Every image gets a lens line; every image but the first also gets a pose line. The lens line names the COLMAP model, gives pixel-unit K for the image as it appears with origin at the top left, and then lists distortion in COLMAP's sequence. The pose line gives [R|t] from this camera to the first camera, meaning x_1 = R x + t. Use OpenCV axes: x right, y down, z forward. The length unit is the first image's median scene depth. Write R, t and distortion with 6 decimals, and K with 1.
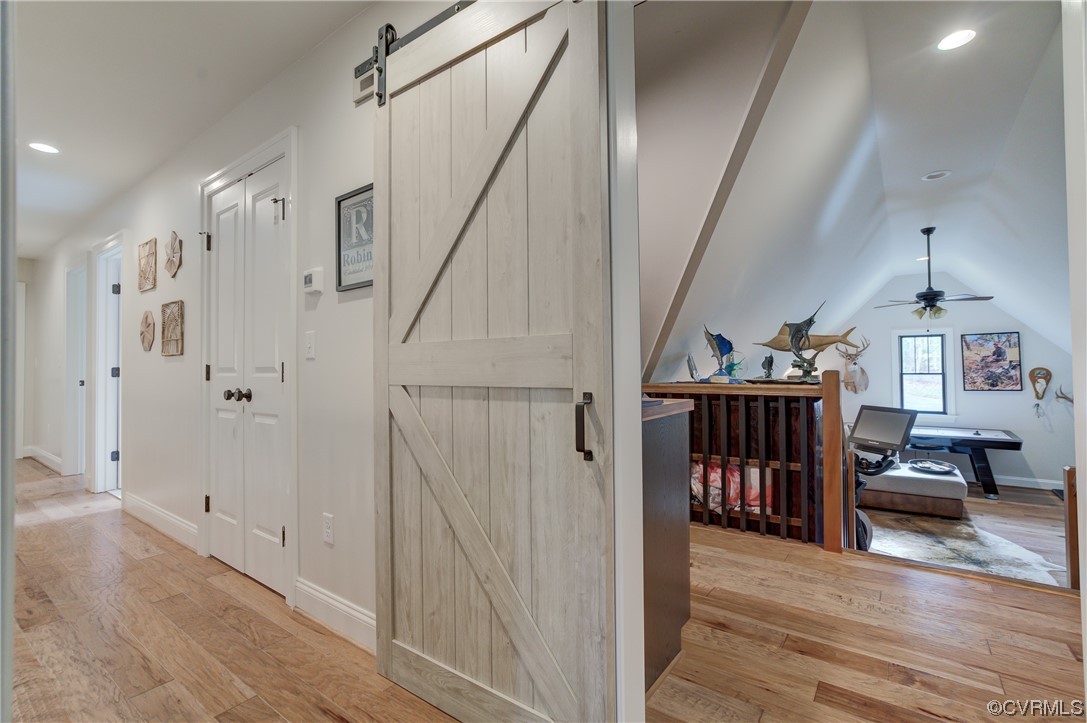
lens RADIAL K [[491.4, 0, 543.5], [0, 491.4, 361.5], [0, 0, 1]] dist [-0.036680, 0.019110]
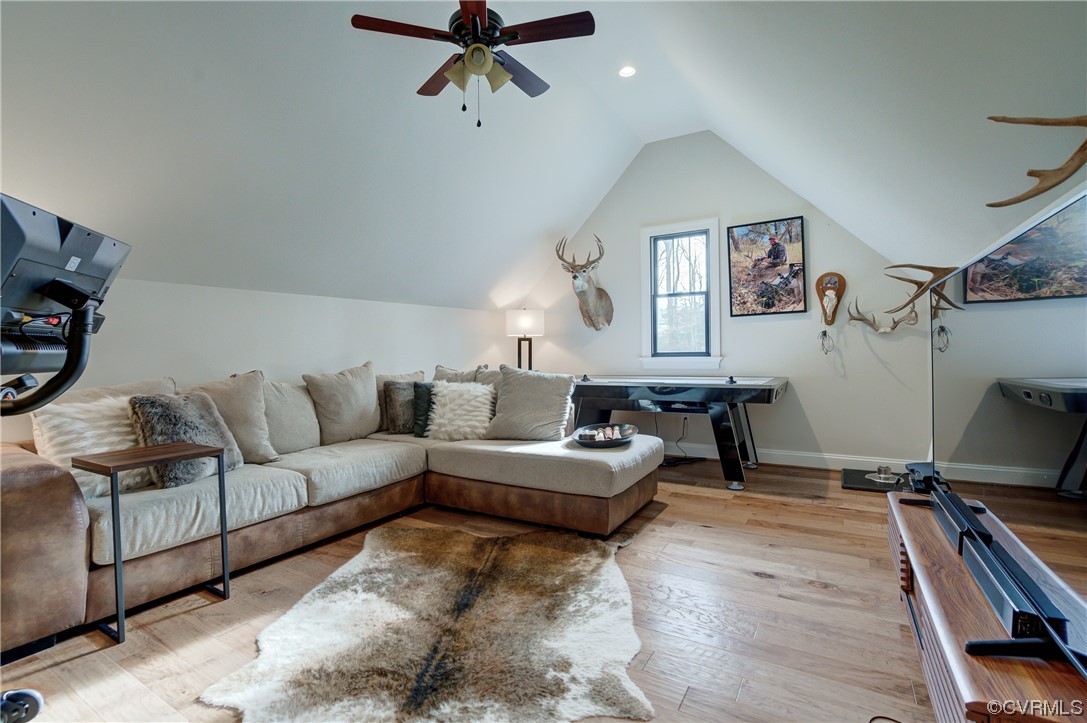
lens RADIAL K [[491.4, 0, 543.5], [0, 491.4, 361.5], [0, 0, 1]] dist [-0.036680, 0.019110]
pose [[0.995600, -0.003262, 0.093643, 0.596274], [0.001176, 0.999750, 0.022316, 0.109176], [-0.093693, -0.022108, 0.995356, 0.409275]]
